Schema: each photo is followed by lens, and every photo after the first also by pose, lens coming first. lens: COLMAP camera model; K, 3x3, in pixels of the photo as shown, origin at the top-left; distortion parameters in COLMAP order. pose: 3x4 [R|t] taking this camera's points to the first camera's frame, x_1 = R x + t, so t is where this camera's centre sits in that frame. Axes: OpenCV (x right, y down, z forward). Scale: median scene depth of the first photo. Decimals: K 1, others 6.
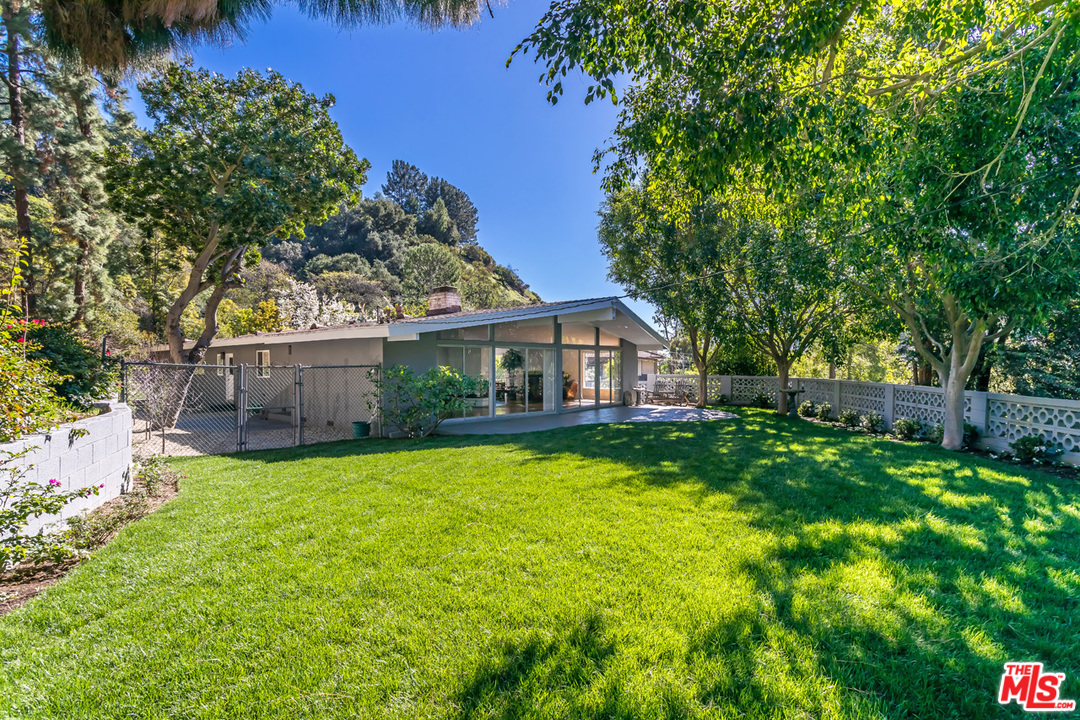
lens RADIAL K [[530.8, 0, 541.9], [0, 530.8, 376.0], [0, 0, 1]] dist [0.001033, 0.000080]
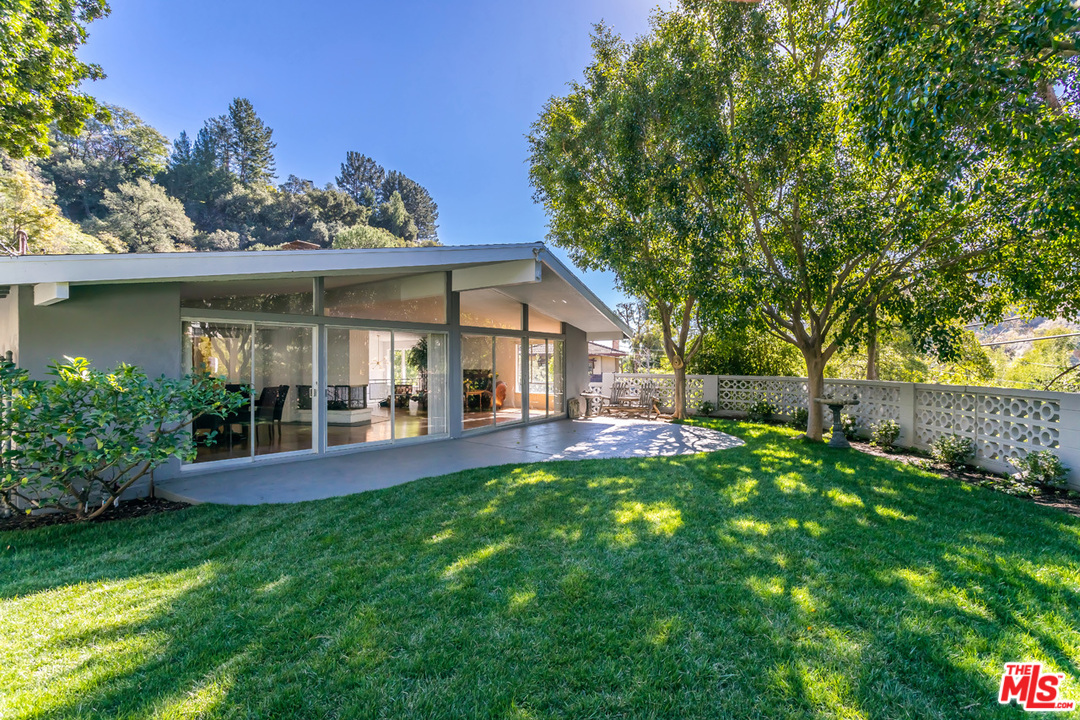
lens RADIAL K [[506.0, 0, 540.0], [0, 506.0, 360.0], [0, 0, 1]] dist [0.000549, 0.000177]
pose [[0.998472, 0.000101, 0.055265, 0.078582], [0.001533, 0.999563, -0.029524, -0.001466], [-0.055244, 0.029563, 0.998035, 0.325085]]
